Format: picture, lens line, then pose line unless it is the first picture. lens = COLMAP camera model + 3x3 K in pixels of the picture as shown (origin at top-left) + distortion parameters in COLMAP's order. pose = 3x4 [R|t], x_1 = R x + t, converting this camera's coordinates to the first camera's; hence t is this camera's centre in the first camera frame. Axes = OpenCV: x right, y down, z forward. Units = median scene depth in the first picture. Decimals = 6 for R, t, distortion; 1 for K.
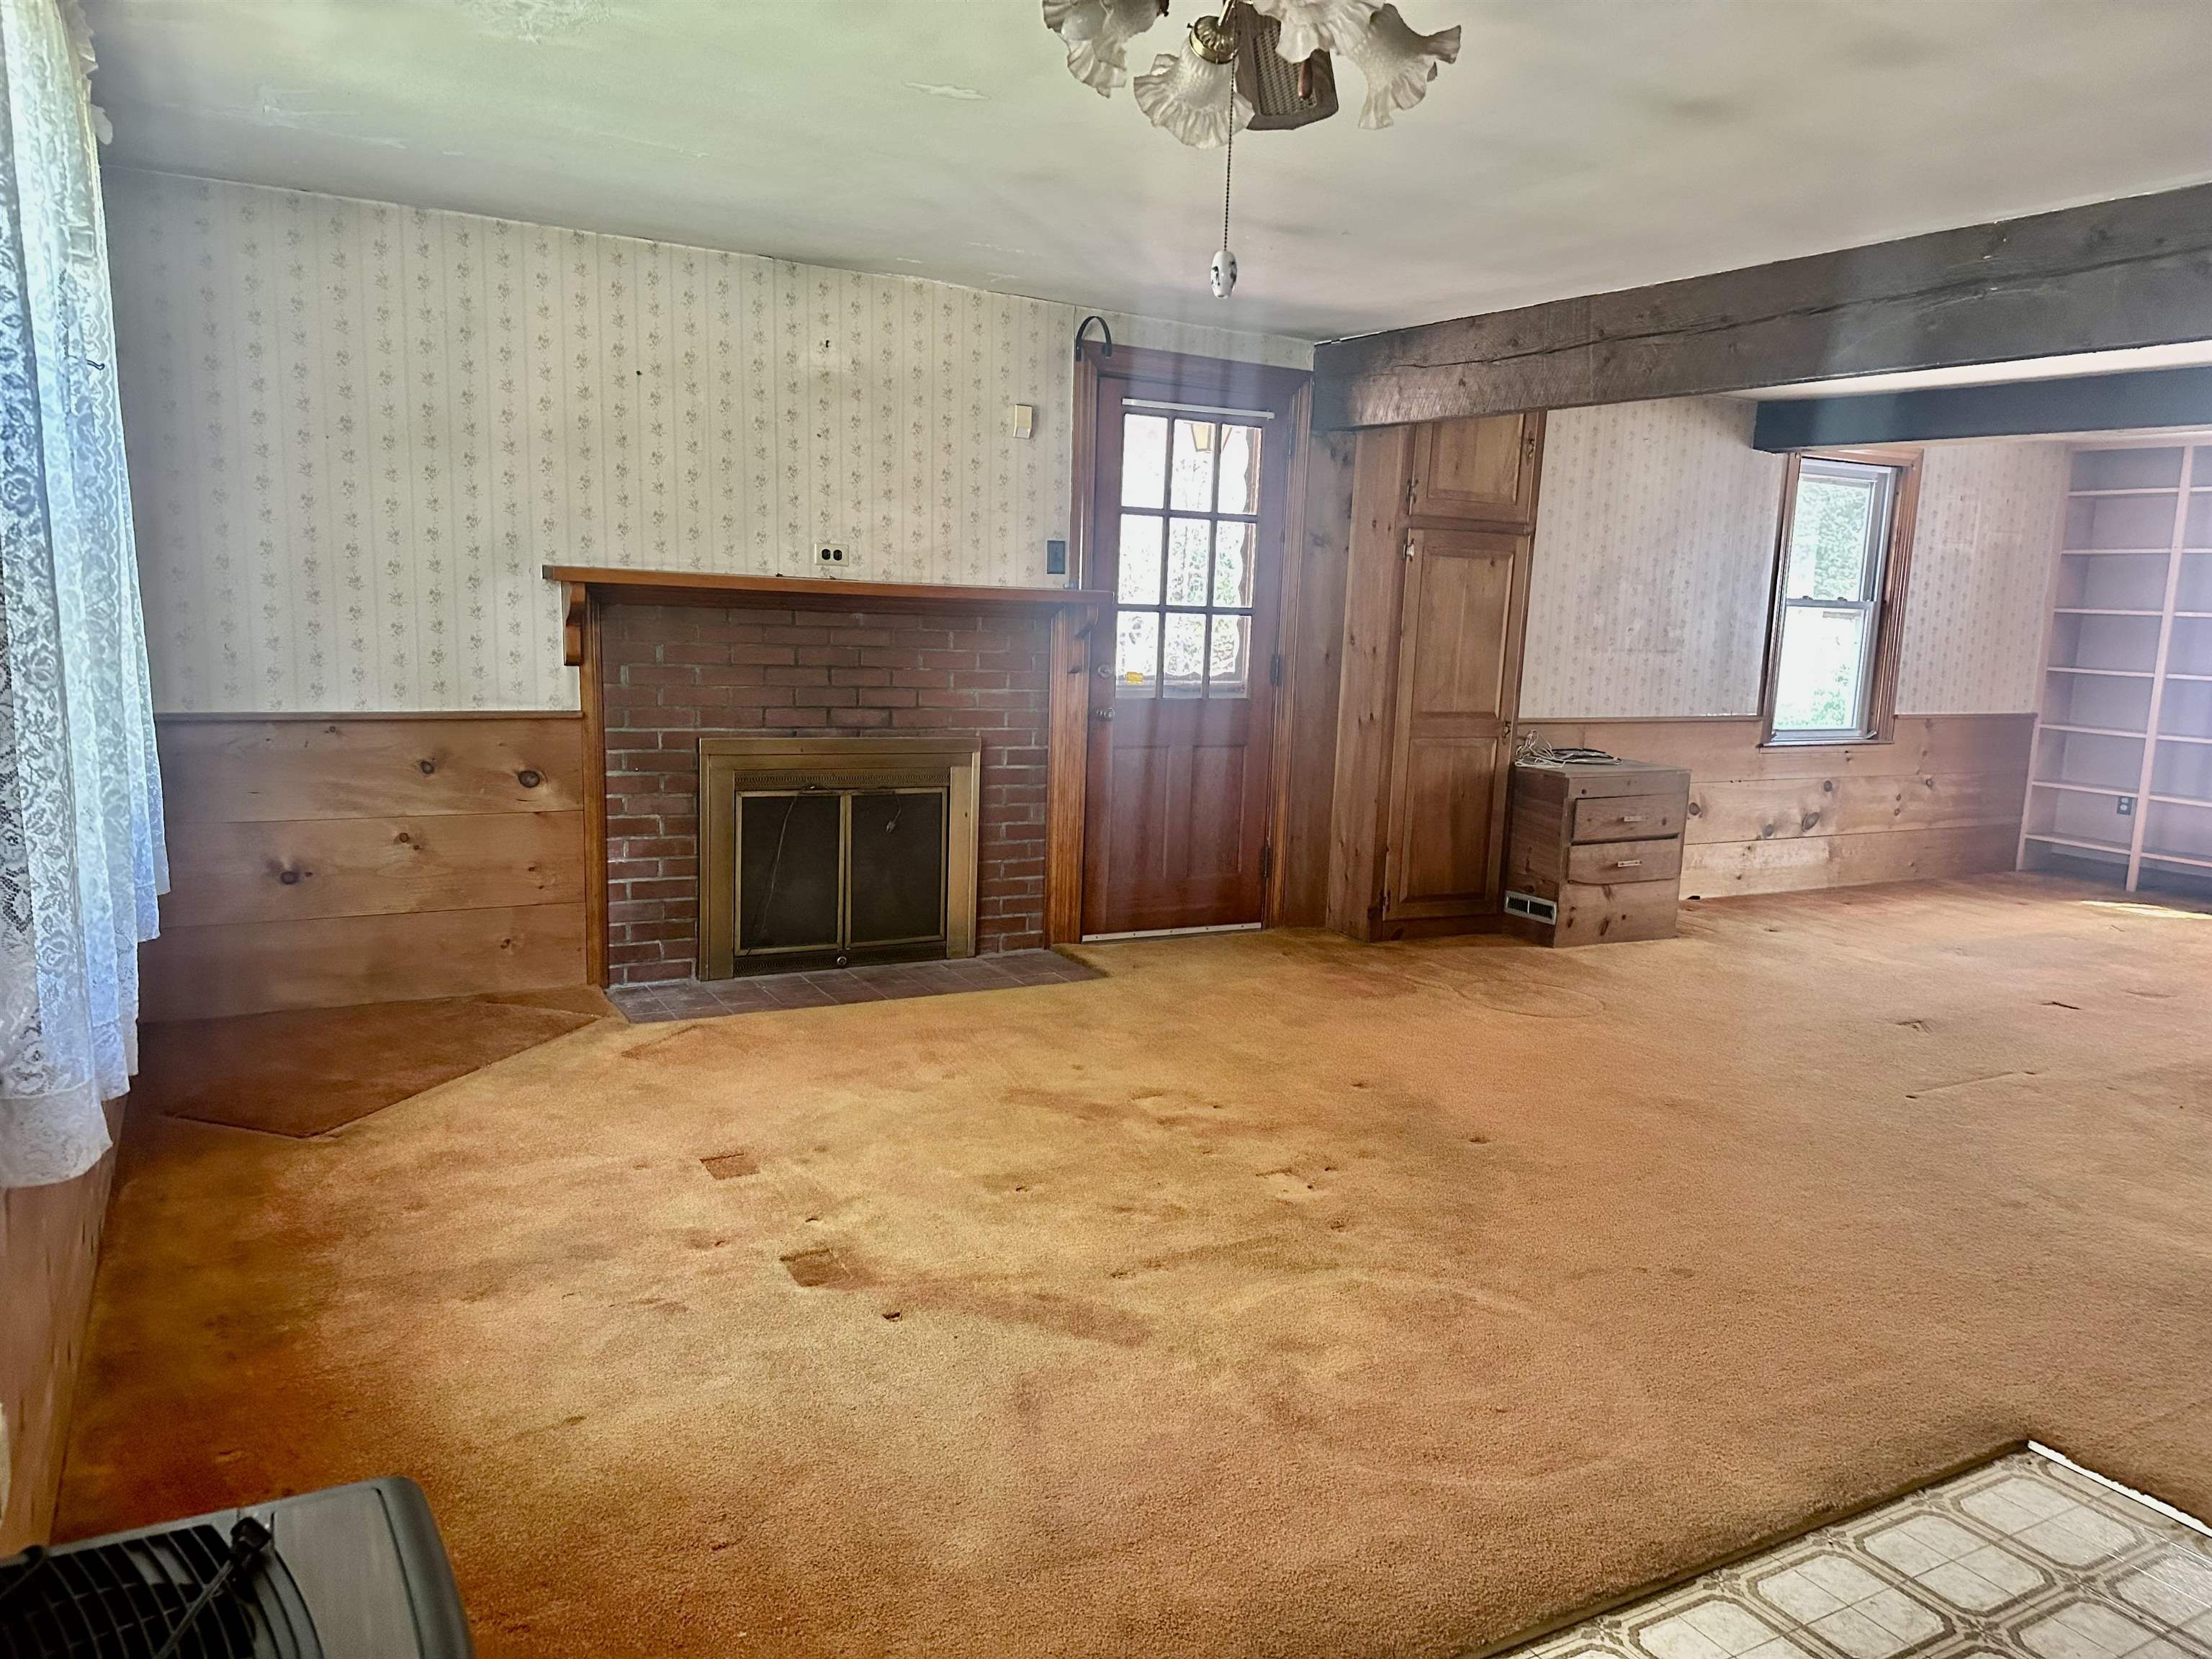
lens RADIAL K [[1545.5, 0, 1064.0], [0, 1545.5, 838.8], [0, 0, 1]] dist [0.131954, -0.197159]
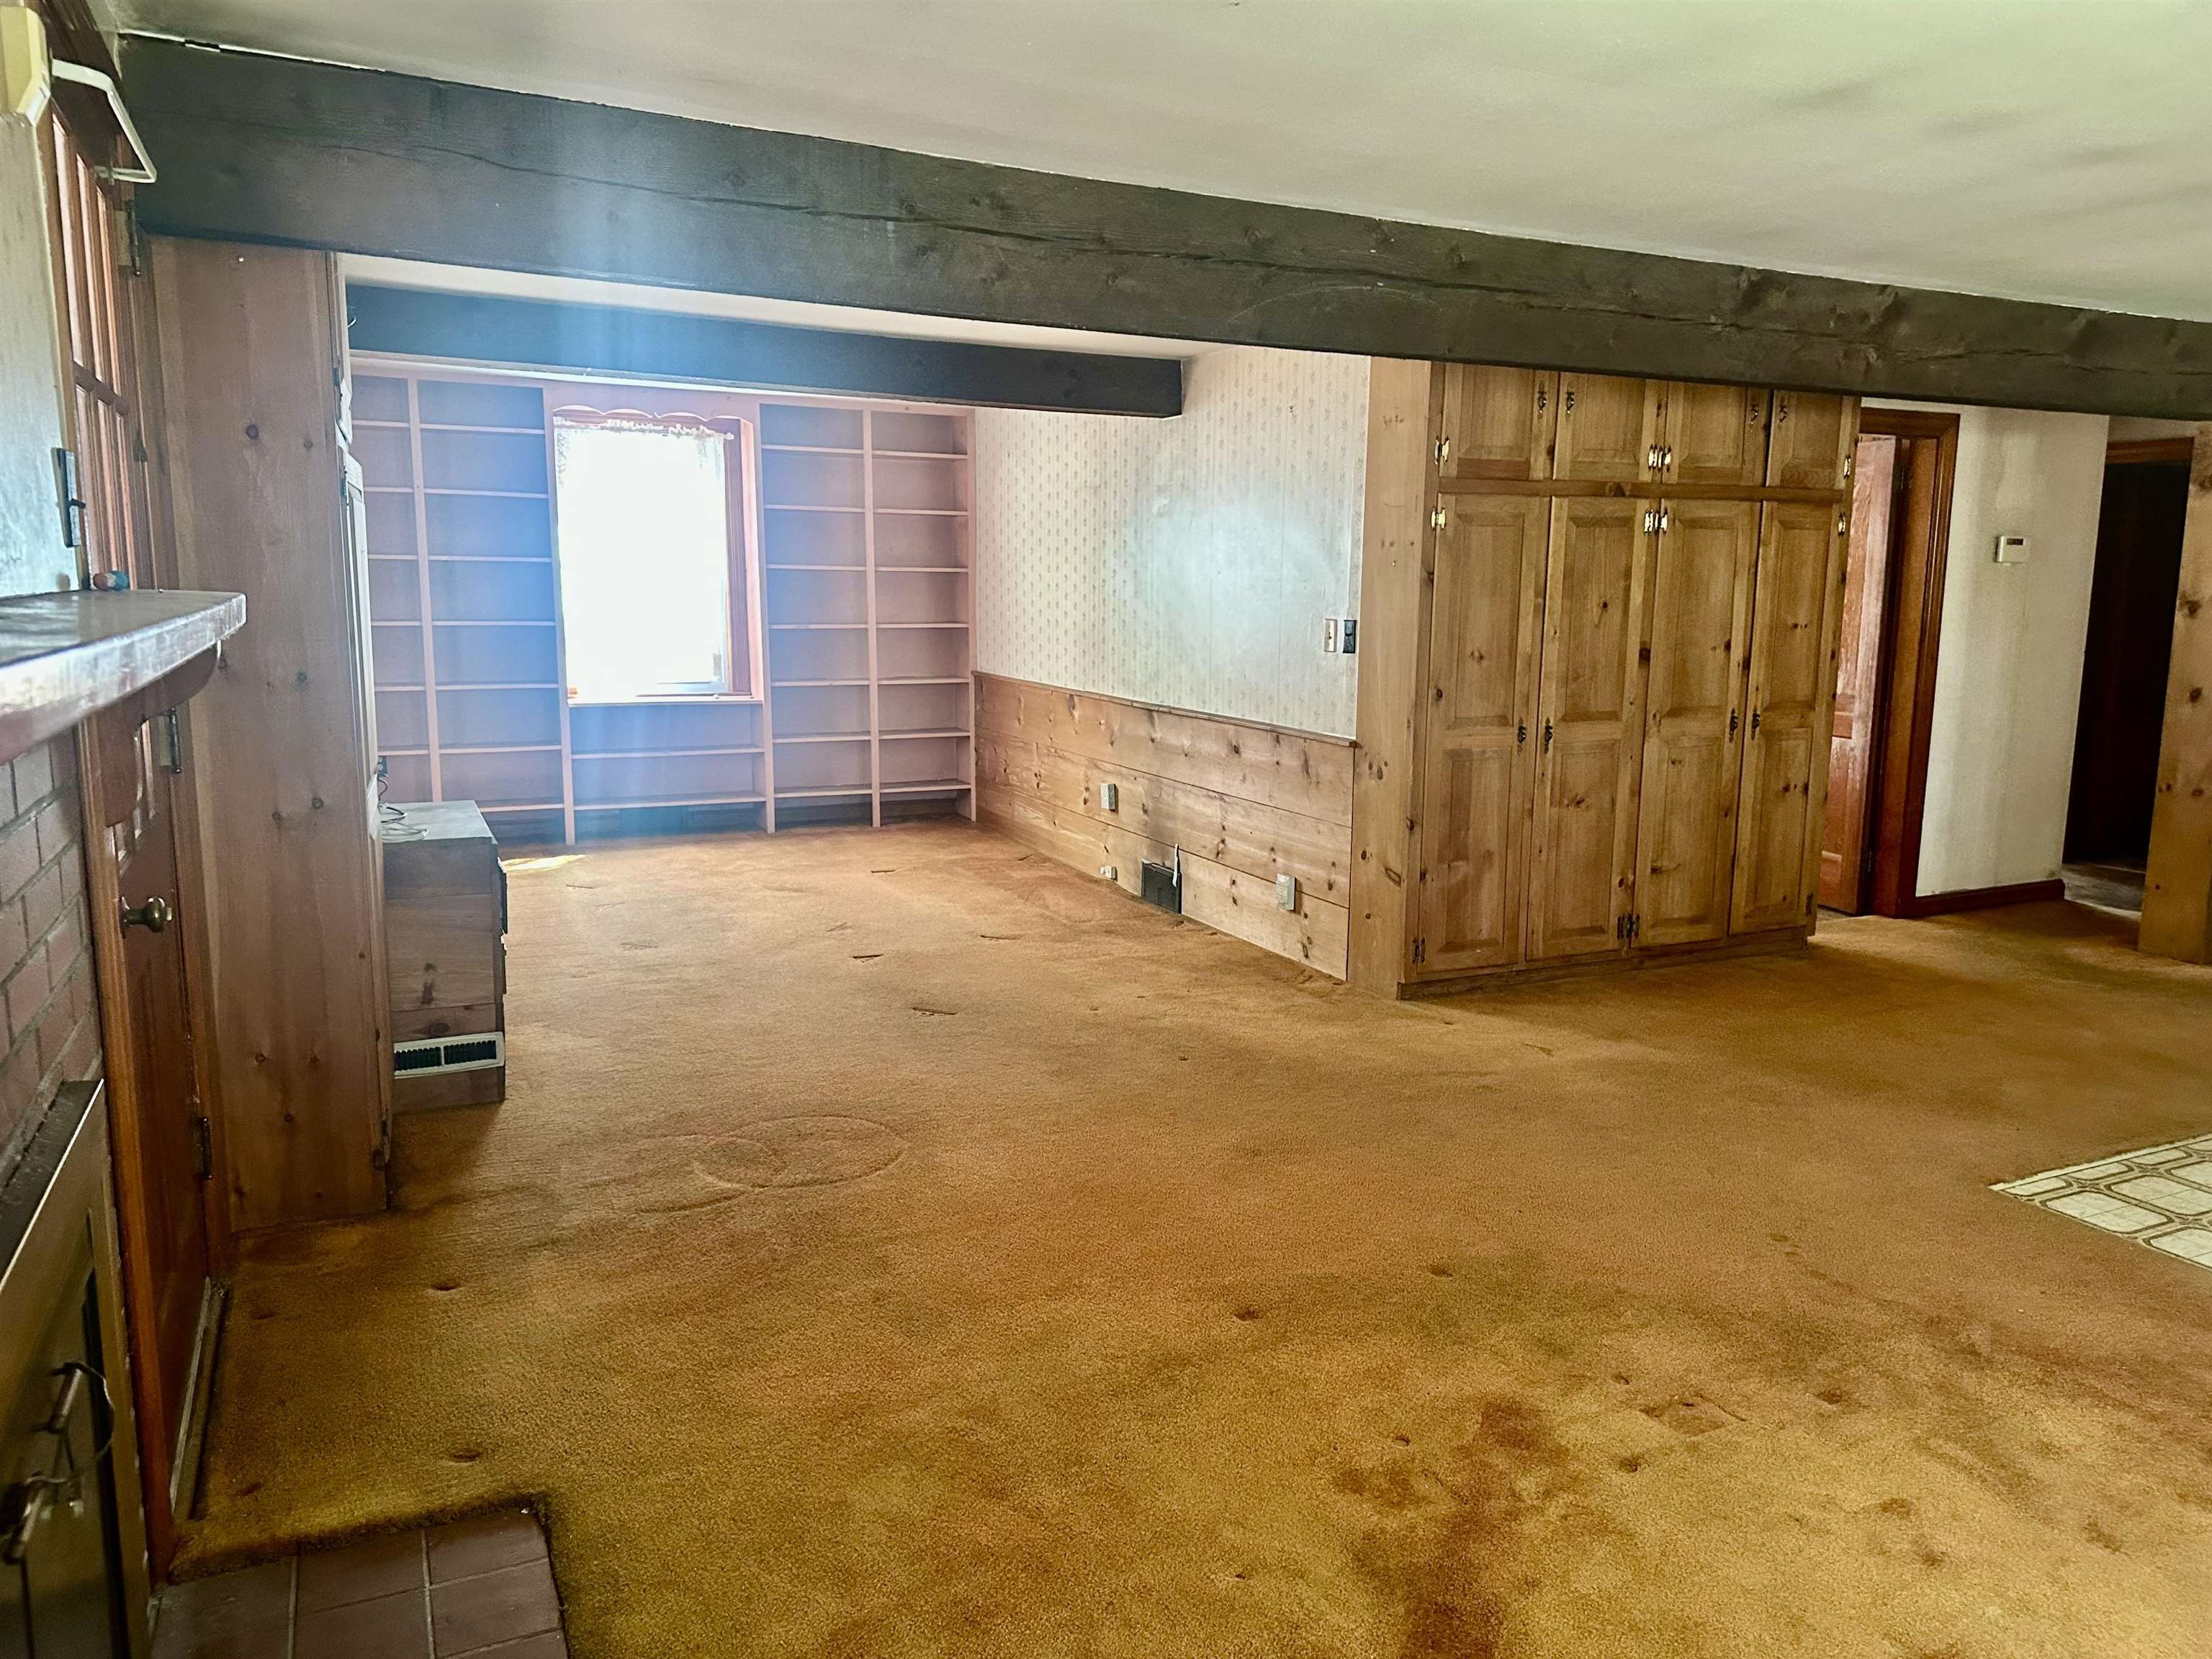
lens RADIAL K [[1545.5, 0, 1064.0], [0, 1545.5, 838.8], [0, 0, 1]] dist [0.131954, -0.197159]
pose [[0.032063, -0.200757, 0.979116, -0.401999], [0.142565, 0.970522, 0.194327, -0.172652], [-0.989266, 0.133357, 0.059739, 0.923760]]
